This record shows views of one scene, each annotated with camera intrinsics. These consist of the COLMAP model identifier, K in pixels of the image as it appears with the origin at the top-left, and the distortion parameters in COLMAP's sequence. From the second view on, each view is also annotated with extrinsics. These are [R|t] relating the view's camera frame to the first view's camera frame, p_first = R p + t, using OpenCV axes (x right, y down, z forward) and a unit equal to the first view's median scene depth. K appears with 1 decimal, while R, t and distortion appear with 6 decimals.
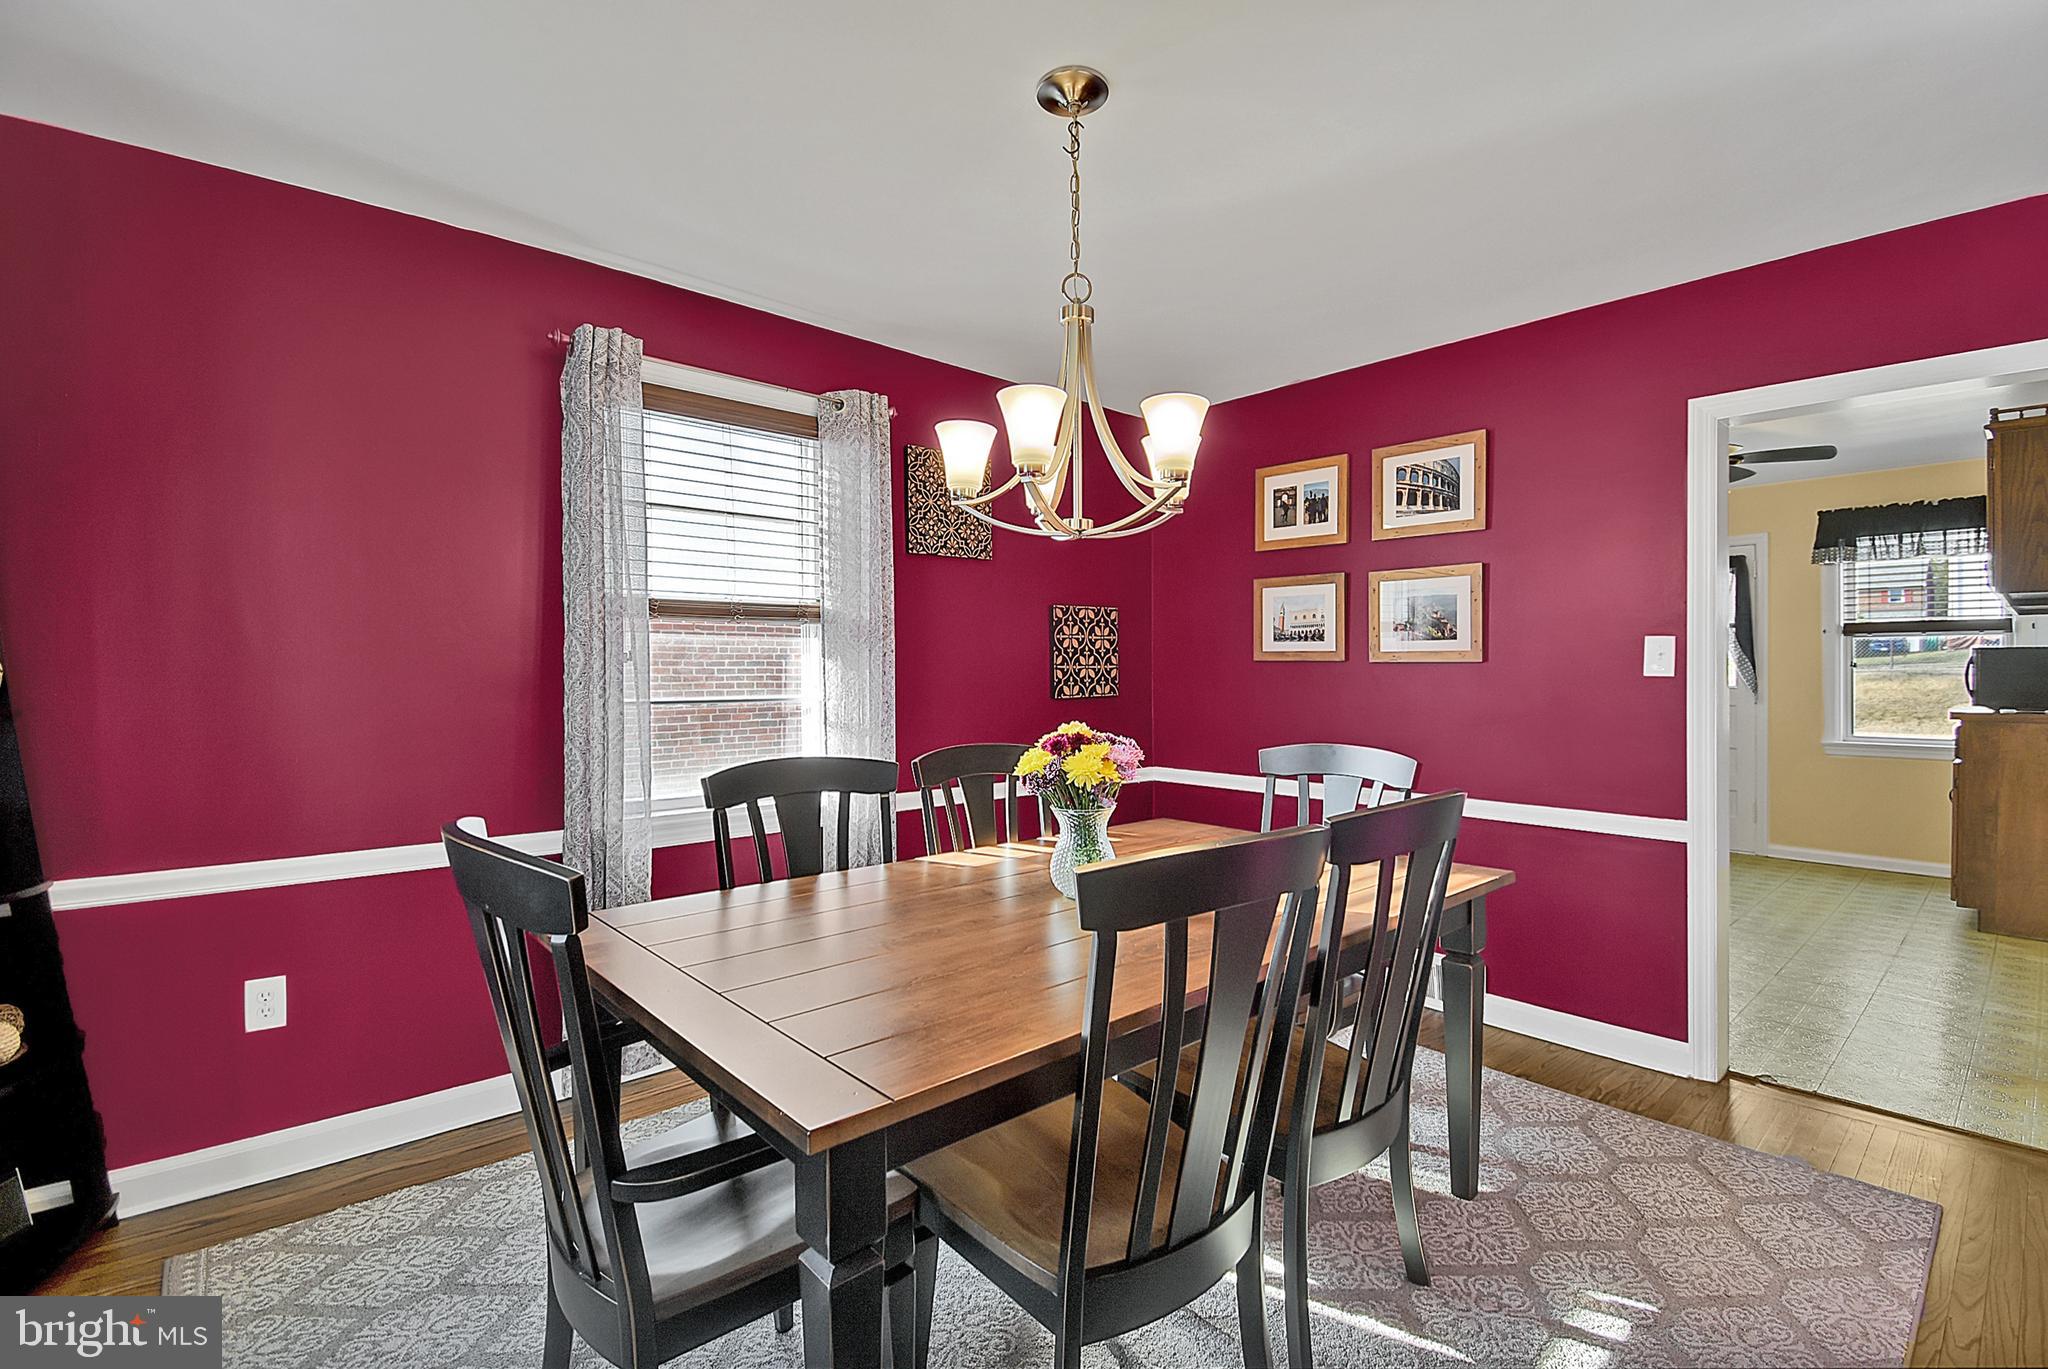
lens RADIAL K [[943.4, 0, 1024.0], [0, 943.4, 684.5], [0, 0, 1]] dist [0.035402, -0.029737]
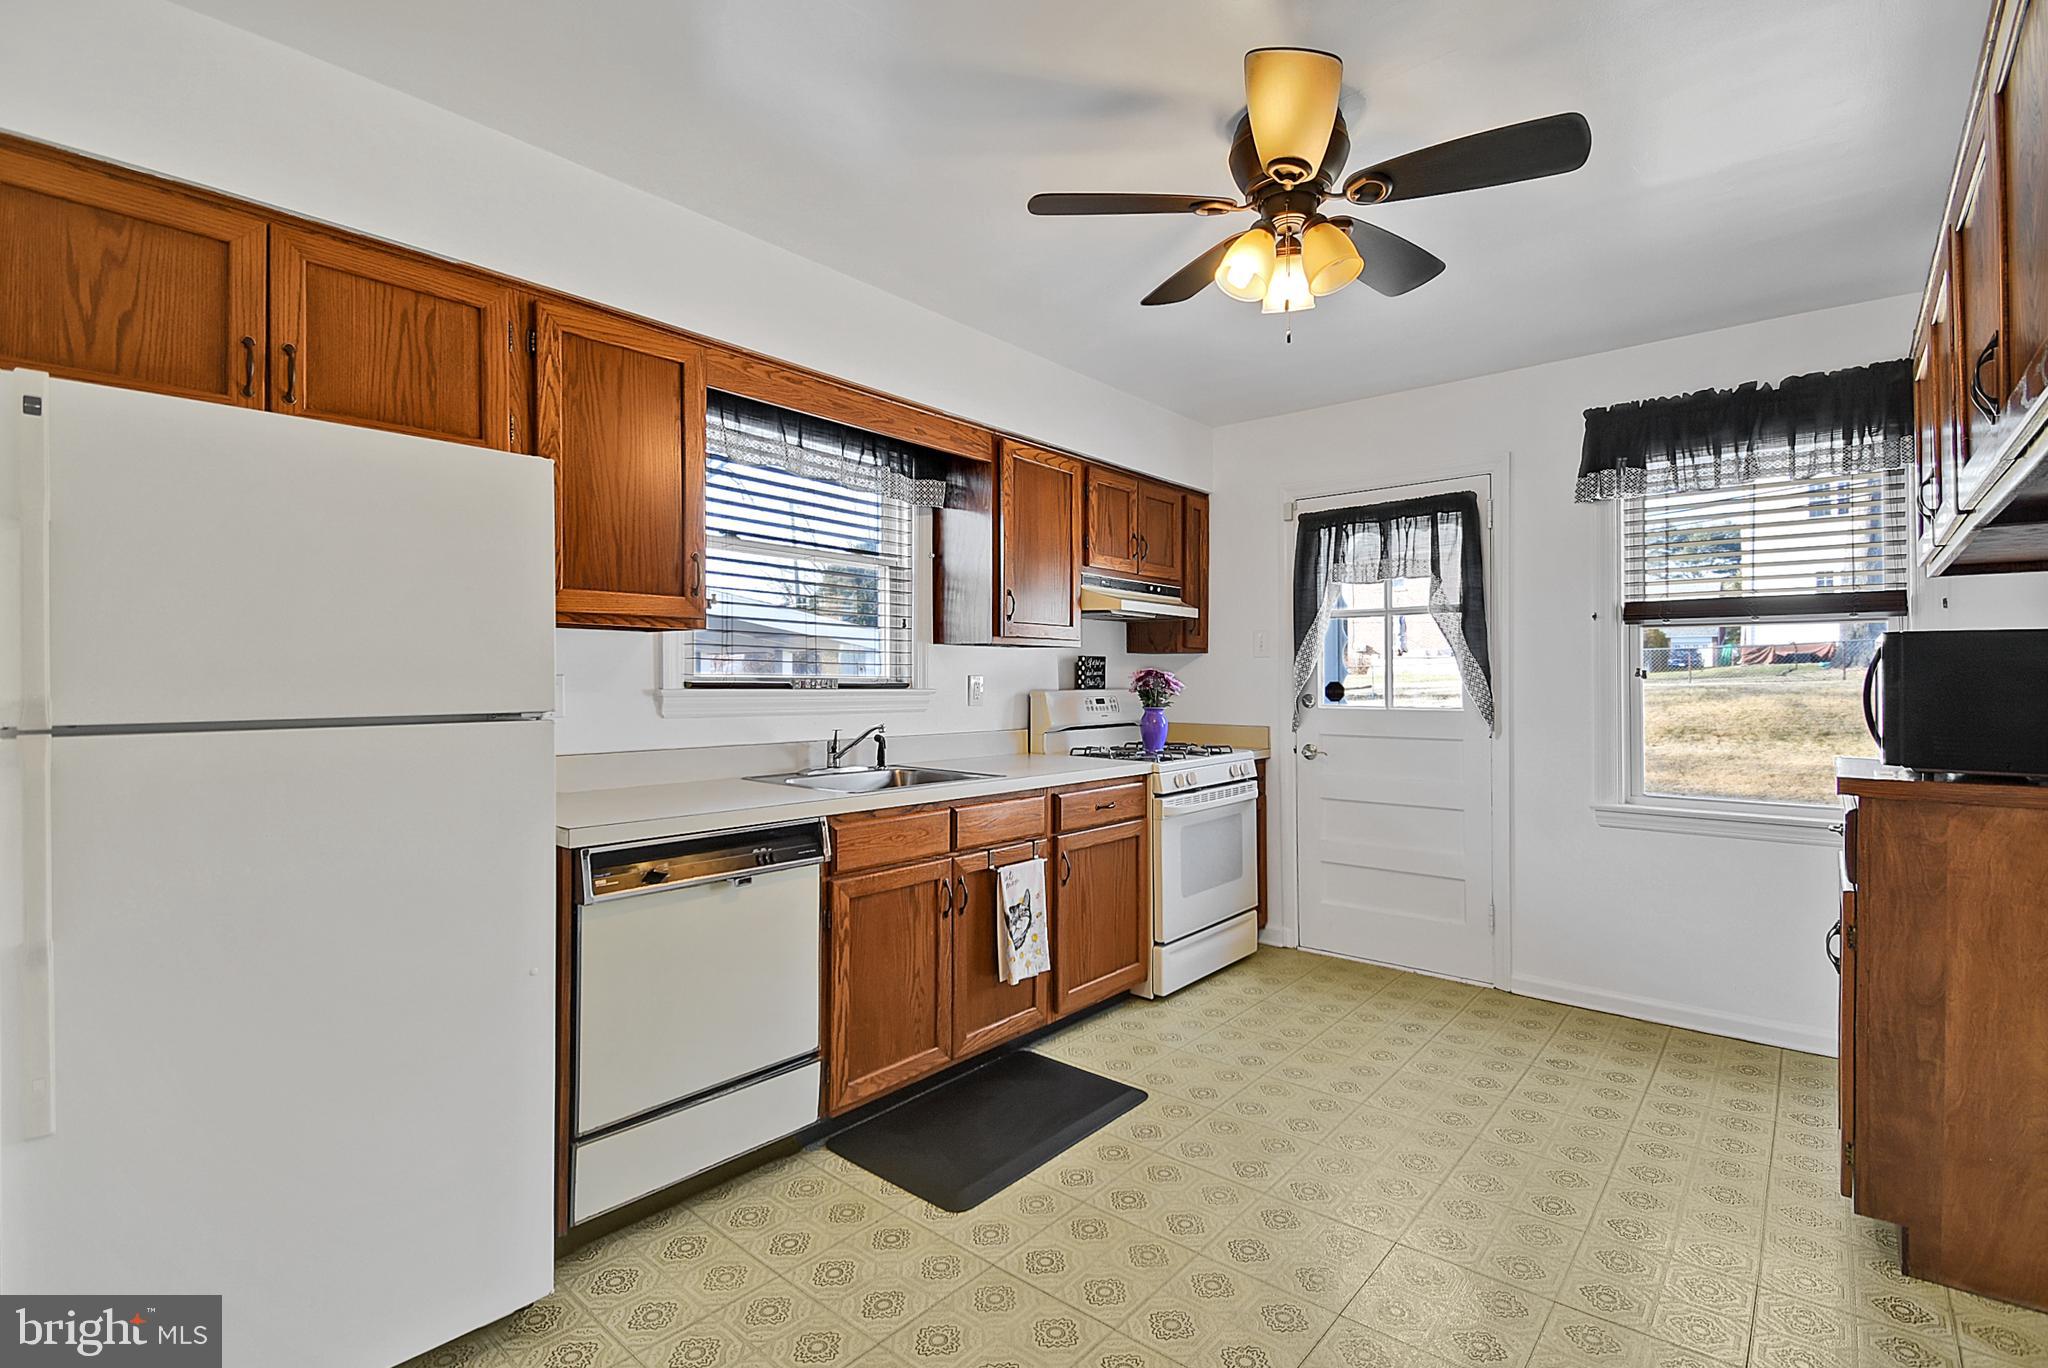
lens RADIAL K [[943.4, 0, 1024.0], [0, 943.4, 684.0], [0, 0, 1]] dist [0.035402, -0.029737]
pose [[0.991323, 0.000506, 0.131447, 0.439715], [0.001586, 0.999874, -0.015814, -0.007775], [-0.131438, 0.015885, 0.991197, 0.496195]]
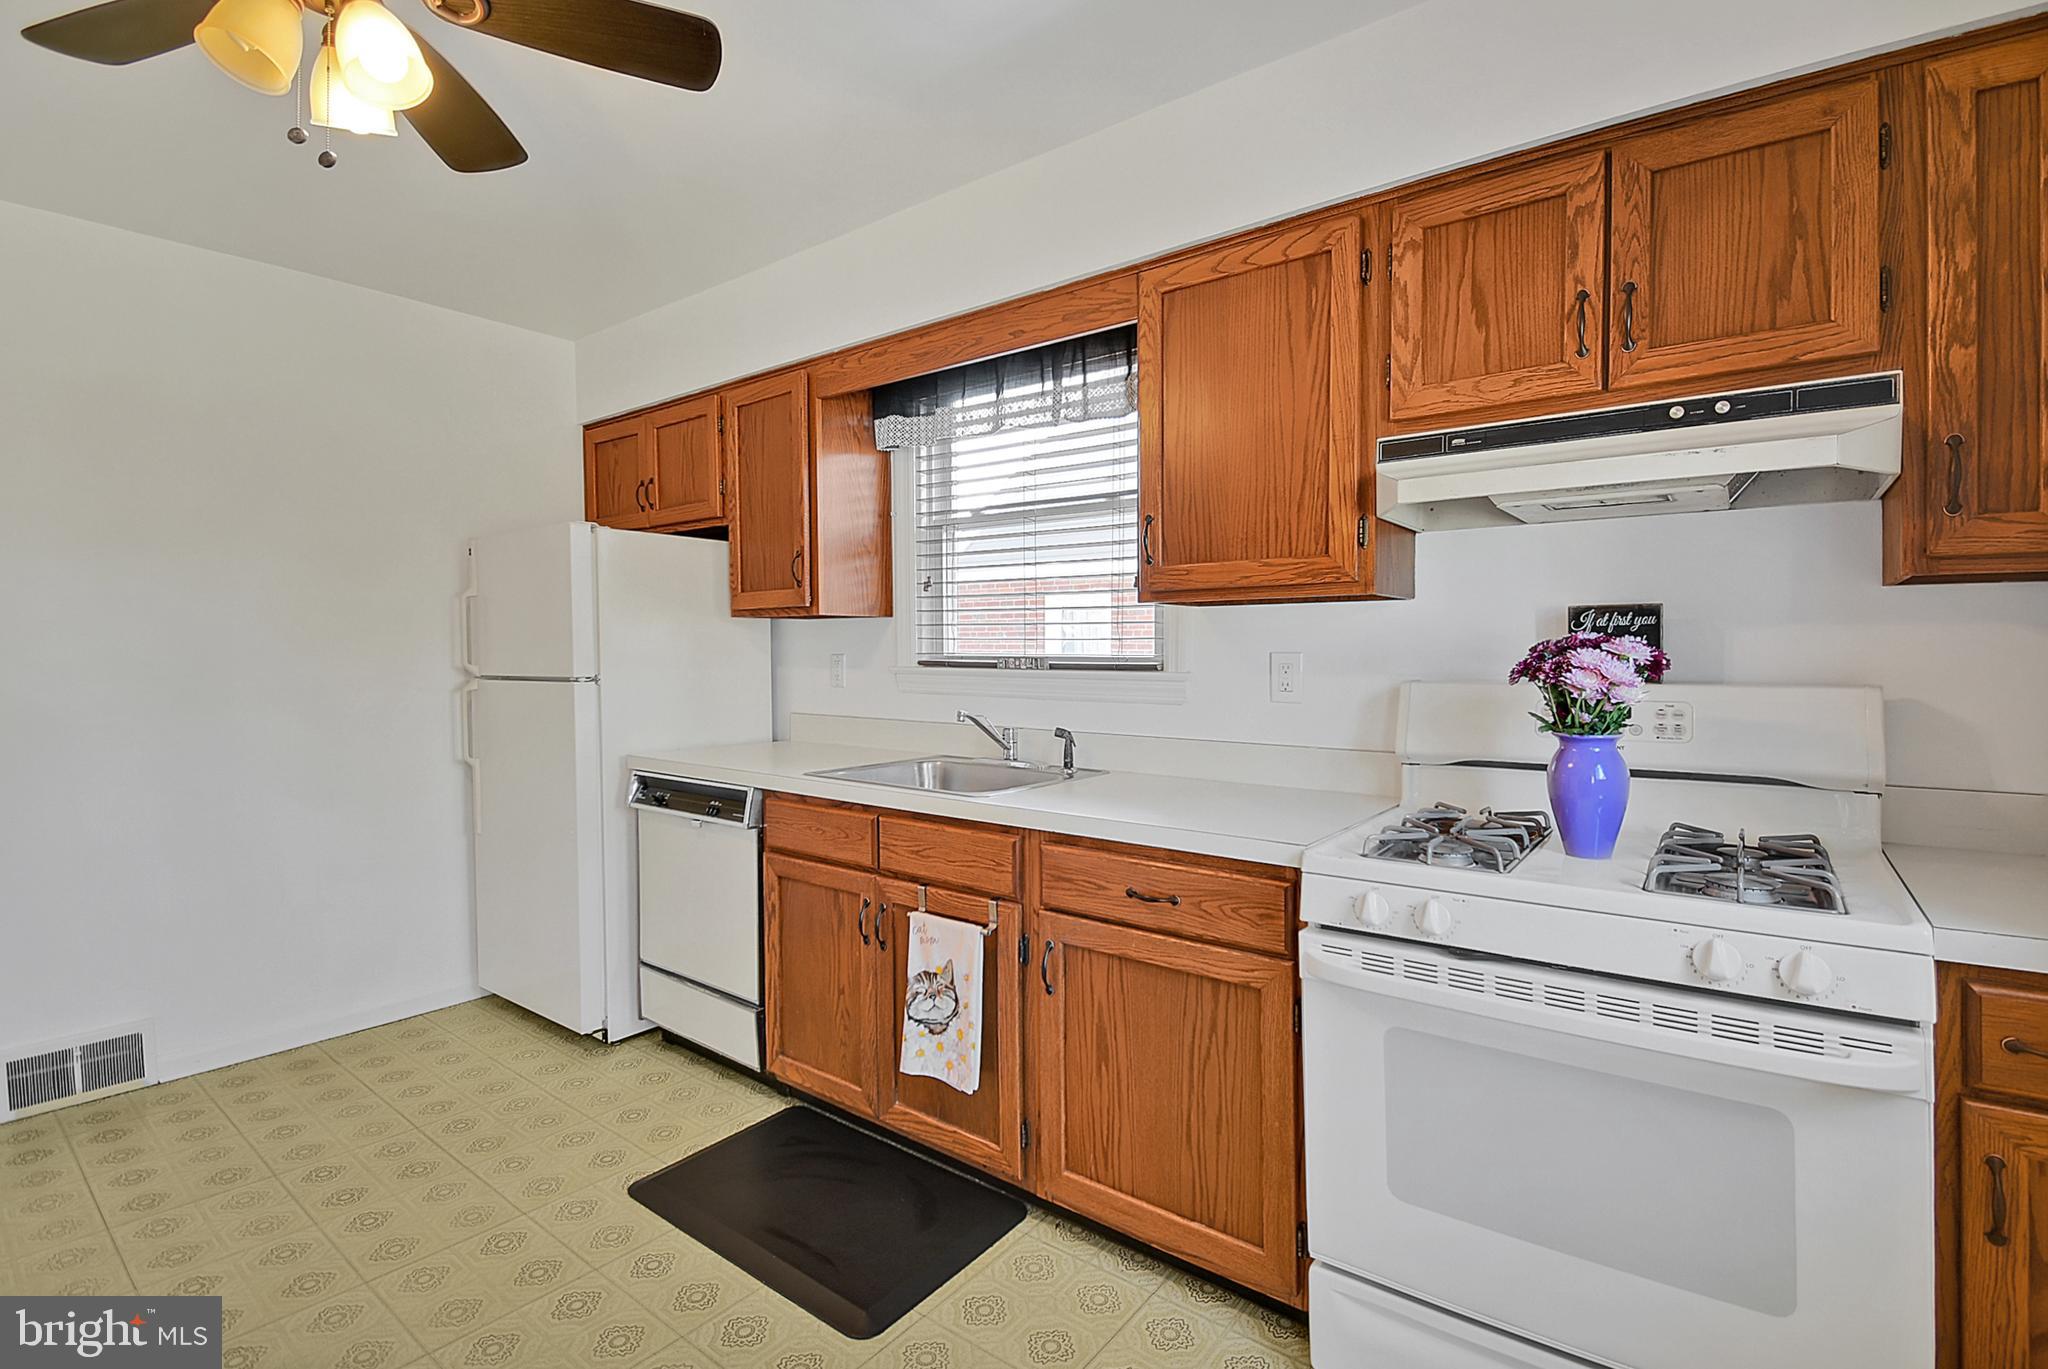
lens RADIAL K [[943.4, 0, 1024.0], [0, 943.4, 684.5], [0, 0, 1]] dist [0.035402, -0.029737]
pose [[0.174855, 0.034170, -0.984001, 3.733219], [-0.017224, 0.999351, 0.031642, -0.110466], [0.984444, 0.011416, 0.175330, 4.164312]]
